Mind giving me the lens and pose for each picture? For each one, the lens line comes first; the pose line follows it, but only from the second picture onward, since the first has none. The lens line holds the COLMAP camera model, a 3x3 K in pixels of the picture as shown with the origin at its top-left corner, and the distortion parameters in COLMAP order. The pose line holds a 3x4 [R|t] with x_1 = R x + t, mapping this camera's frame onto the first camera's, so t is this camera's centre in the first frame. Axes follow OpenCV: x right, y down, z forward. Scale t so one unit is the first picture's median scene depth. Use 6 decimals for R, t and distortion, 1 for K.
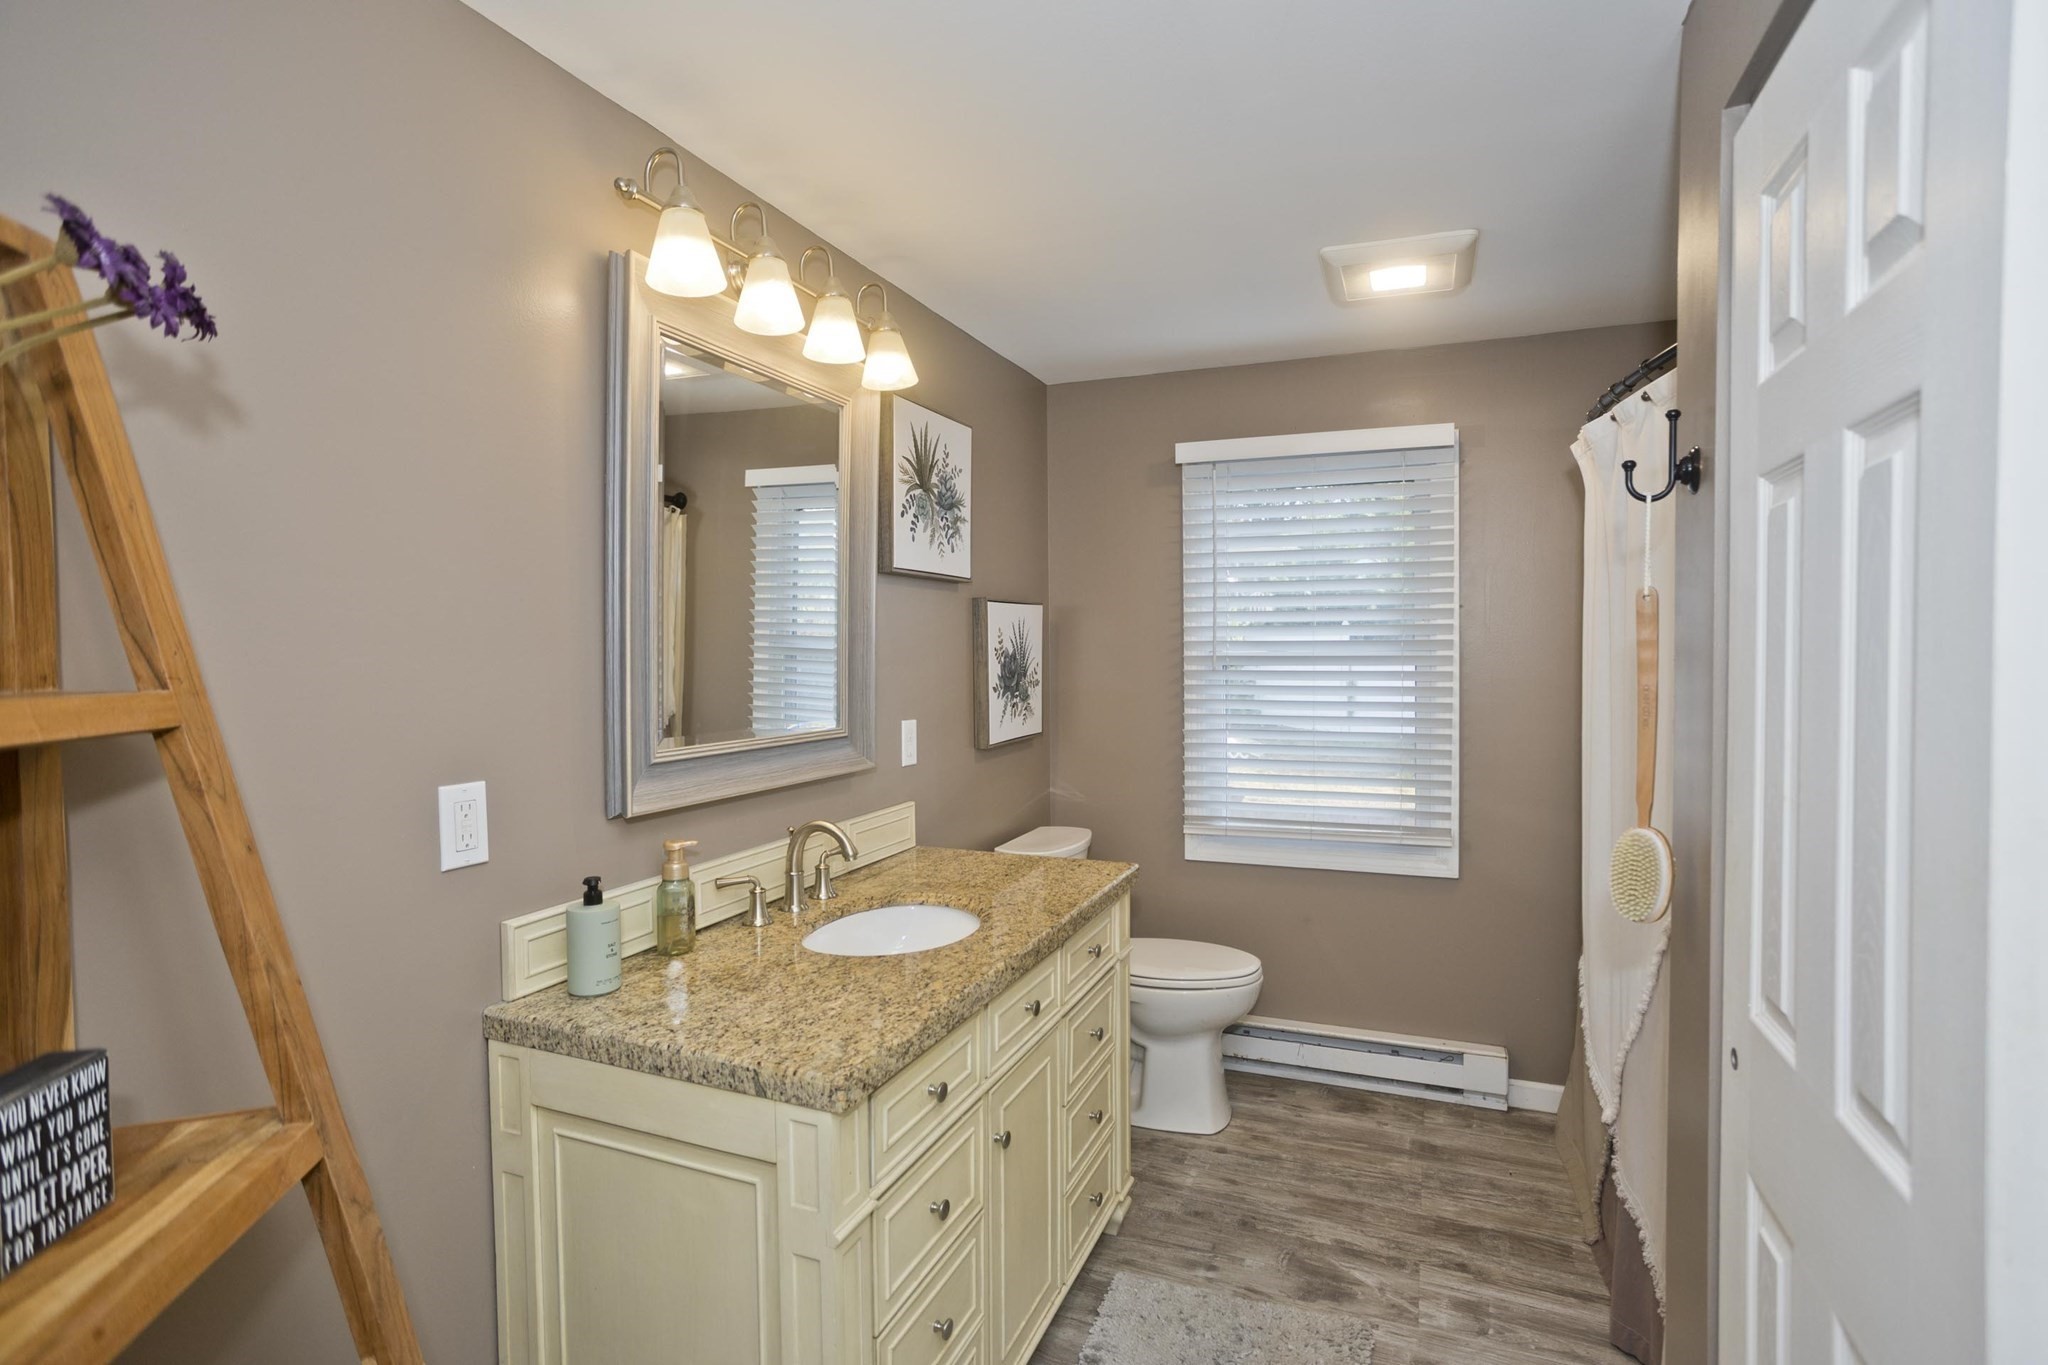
lens RADIAL K [[990.7, 0, 1033.8], [0, 990.7, 680.5], [0, 0, 1]] dist [-0.055186, 0.035423]
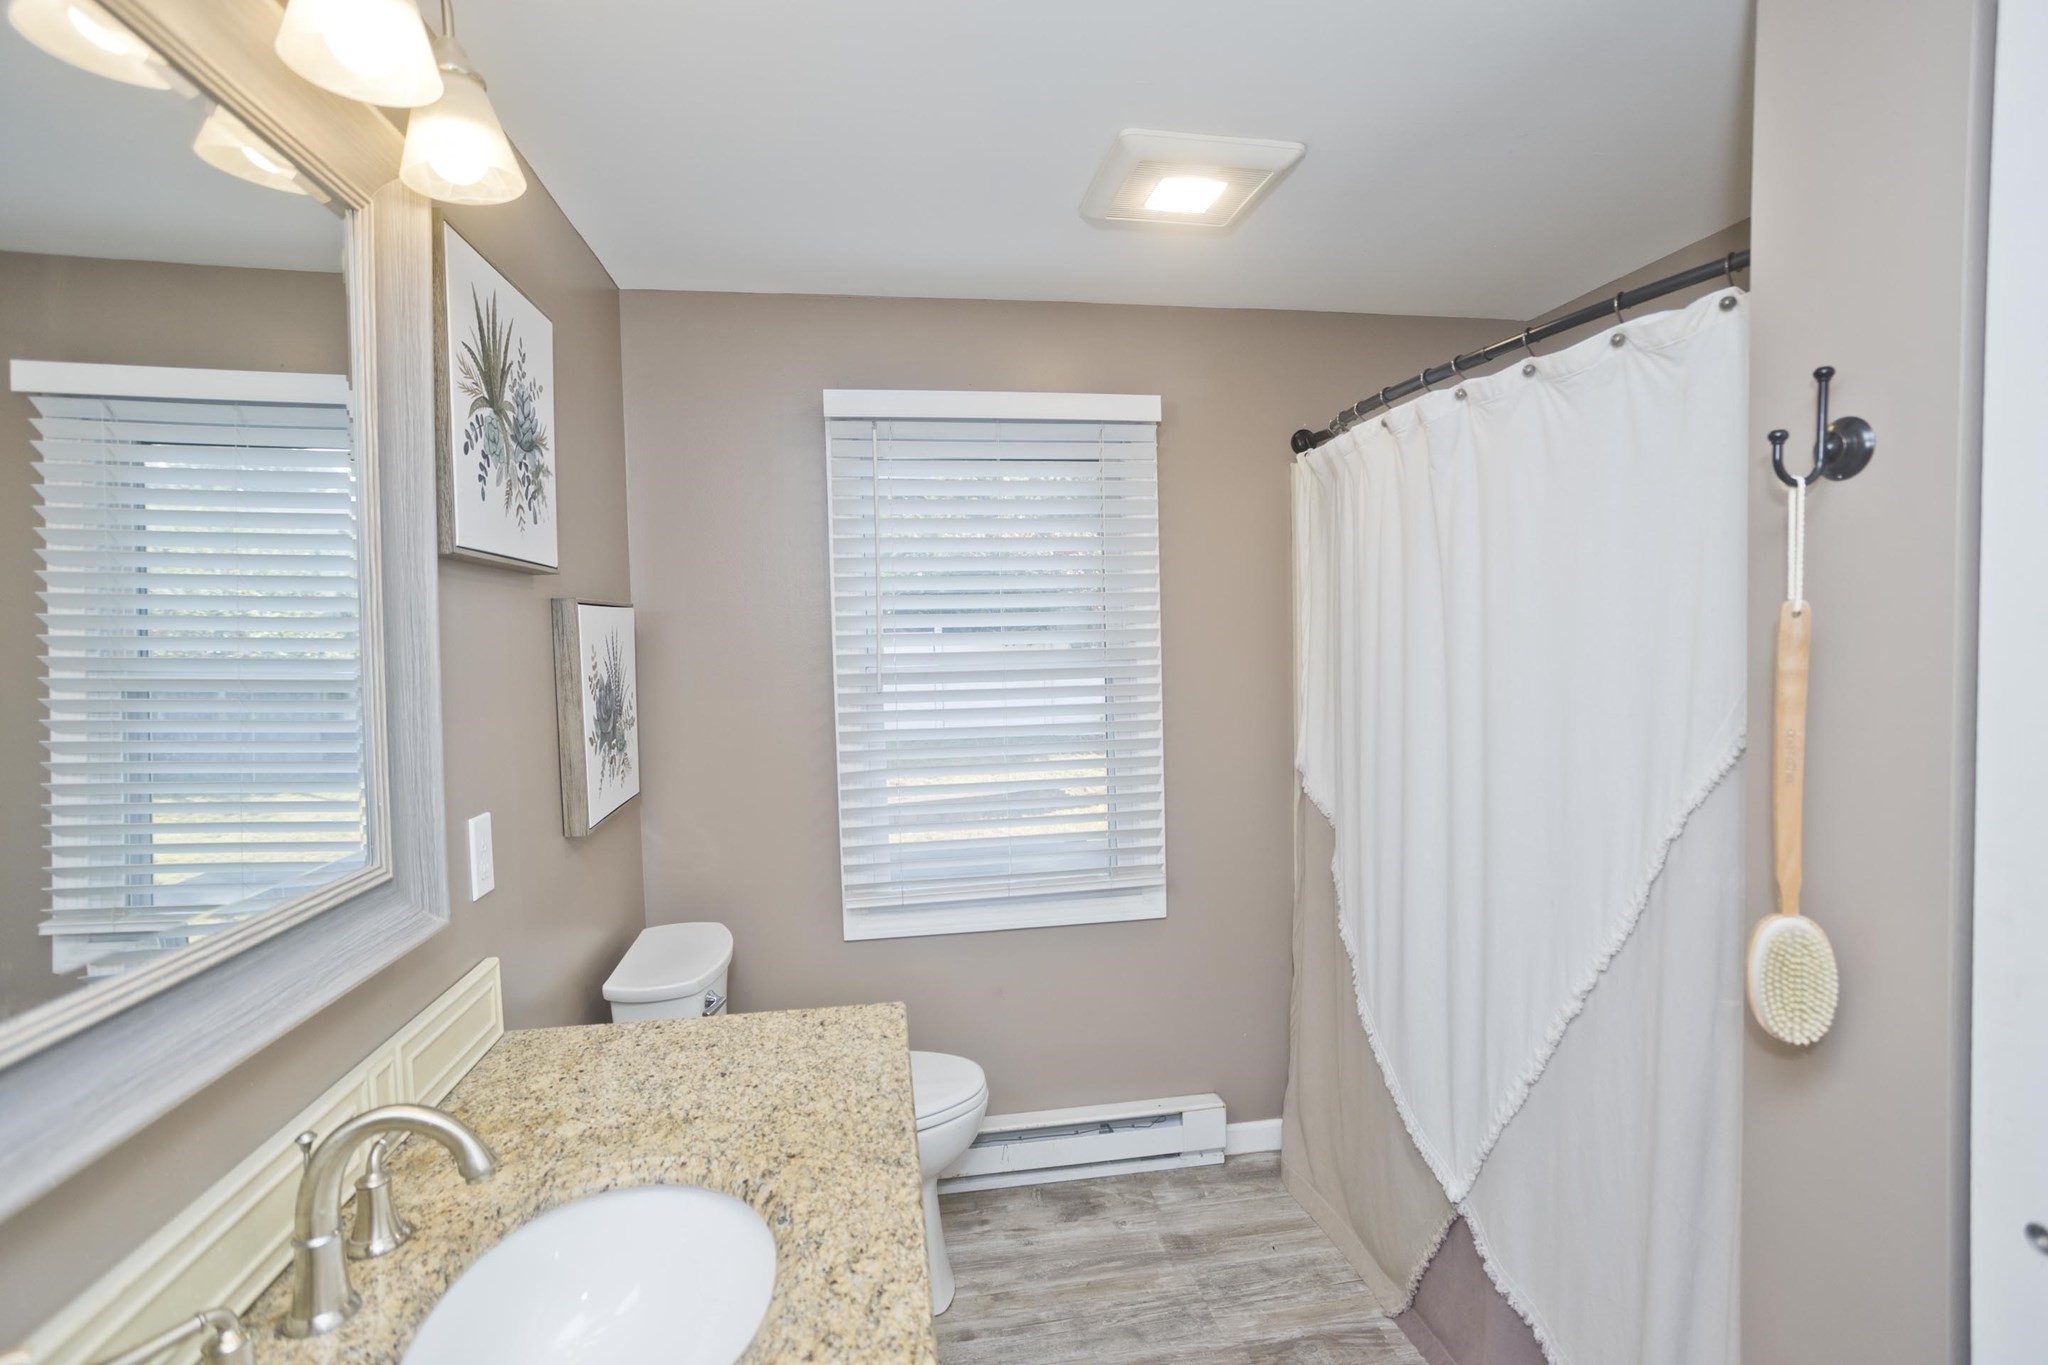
lens RADIAL K [[990.7, 0, 1033.8], [0, 990.7, 680.5], [0, 0, 1]] dist [-0.055186, 0.035423]
pose [[0.853938, -0.039497, 0.518874, -0.143098], [0.035042, 0.999217, 0.018391, -0.037193], [-0.519194, 0.002477, 0.854653, 0.359554]]
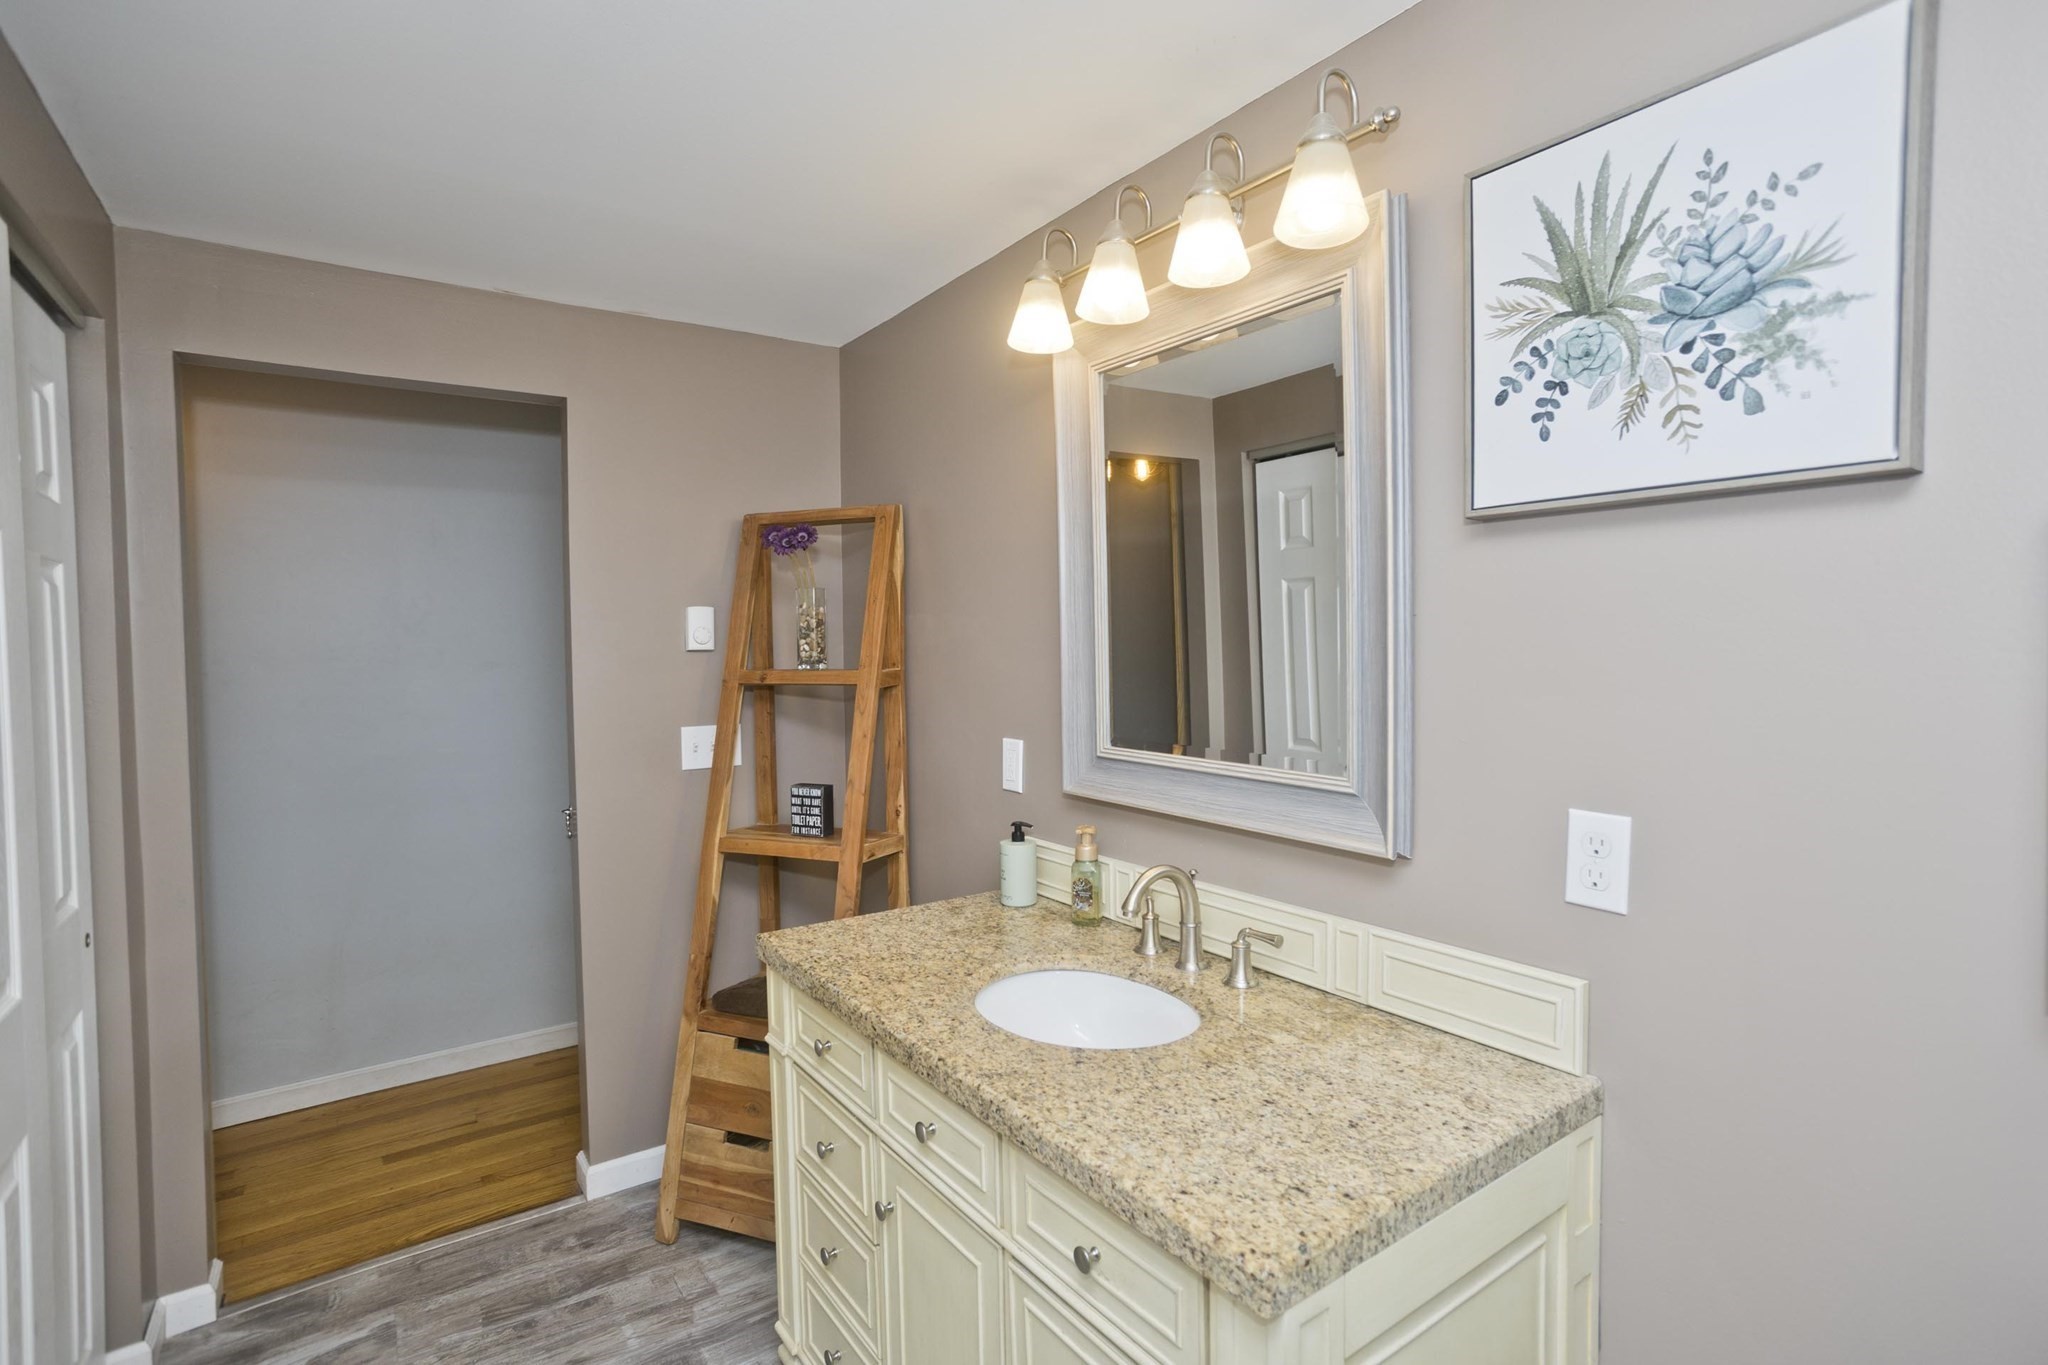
lens RADIAL K [[990.7, 0, 1033.8], [0, 990.7, 680.5], [0, 0, 1]] dist [-0.055186, 0.035423]
pose [[-0.536738, 0.048551, -0.842351, 0.410005], [-0.010604, 0.997876, 0.064272, -0.050822], [0.843682, 0.043430, -0.535083, 1.027523]]
